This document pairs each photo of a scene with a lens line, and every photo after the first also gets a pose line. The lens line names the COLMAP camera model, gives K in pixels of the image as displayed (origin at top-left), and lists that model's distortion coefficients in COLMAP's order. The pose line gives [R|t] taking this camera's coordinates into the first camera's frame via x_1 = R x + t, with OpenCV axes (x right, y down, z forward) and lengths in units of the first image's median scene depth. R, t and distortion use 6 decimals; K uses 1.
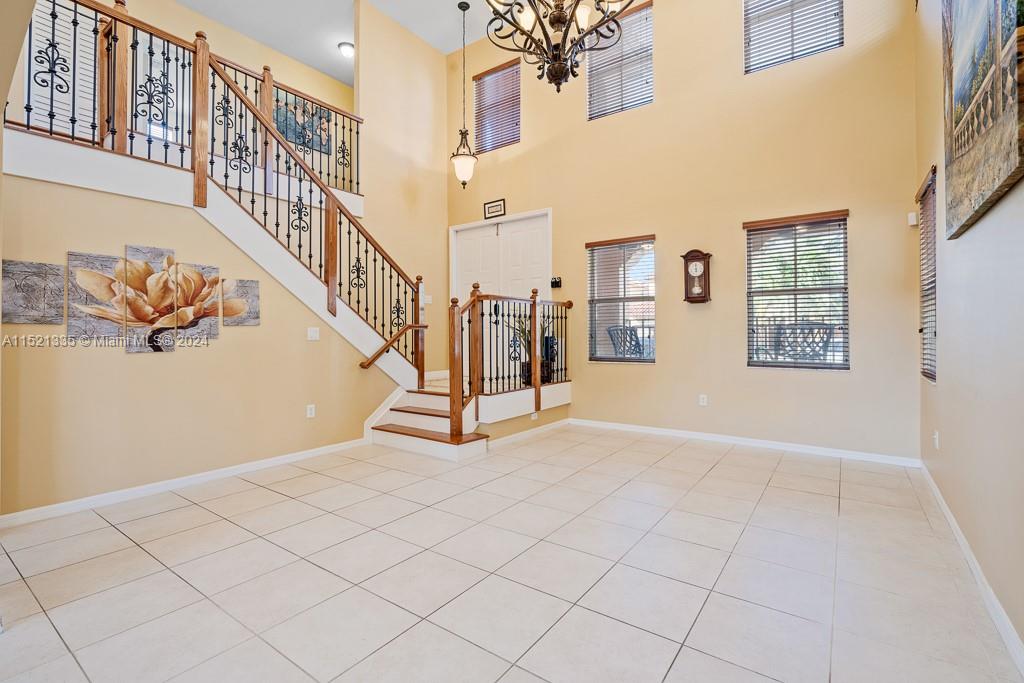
lens RADIAL K [[471.5, 0, 521.1], [0, 471.5, 321.1], [0, 0, 1]] dist [-0.002366, 0.000675]
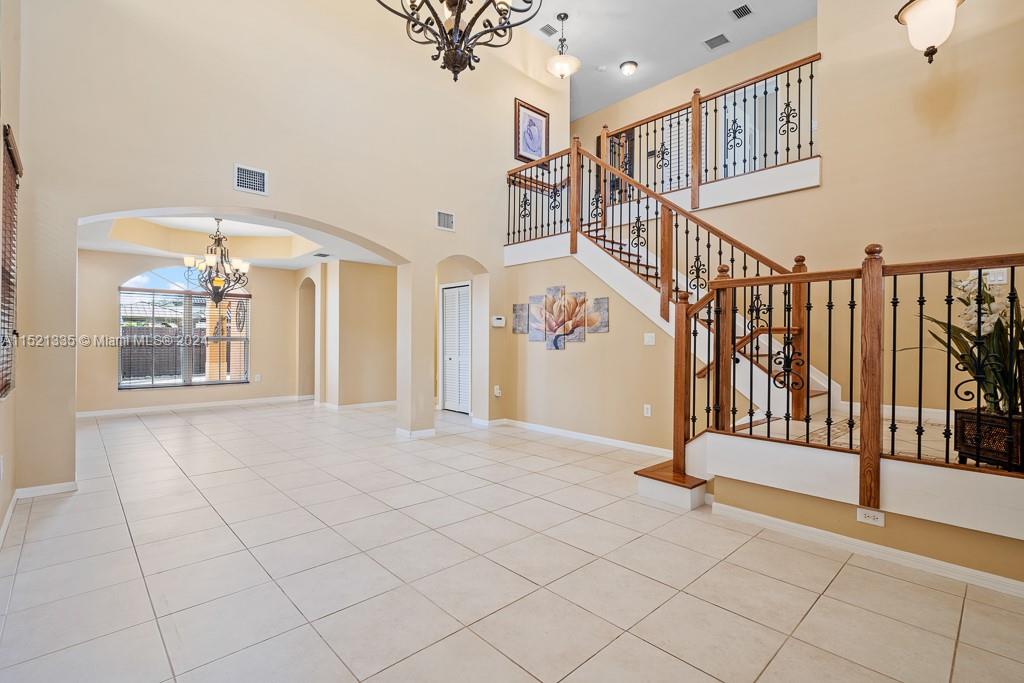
lens RADIAL K [[471.5, 0, 504.8], [0, 471.5, 342.3], [0, 0, 1]] dist [-0.002366, 0.000675]
pose [[-0.208851, 0.004485, -0.977937, 0.760070], [0.015101, 0.999885, 0.001360, 0.030834], [0.977831, -0.014483, -0.208895, 1.014616]]
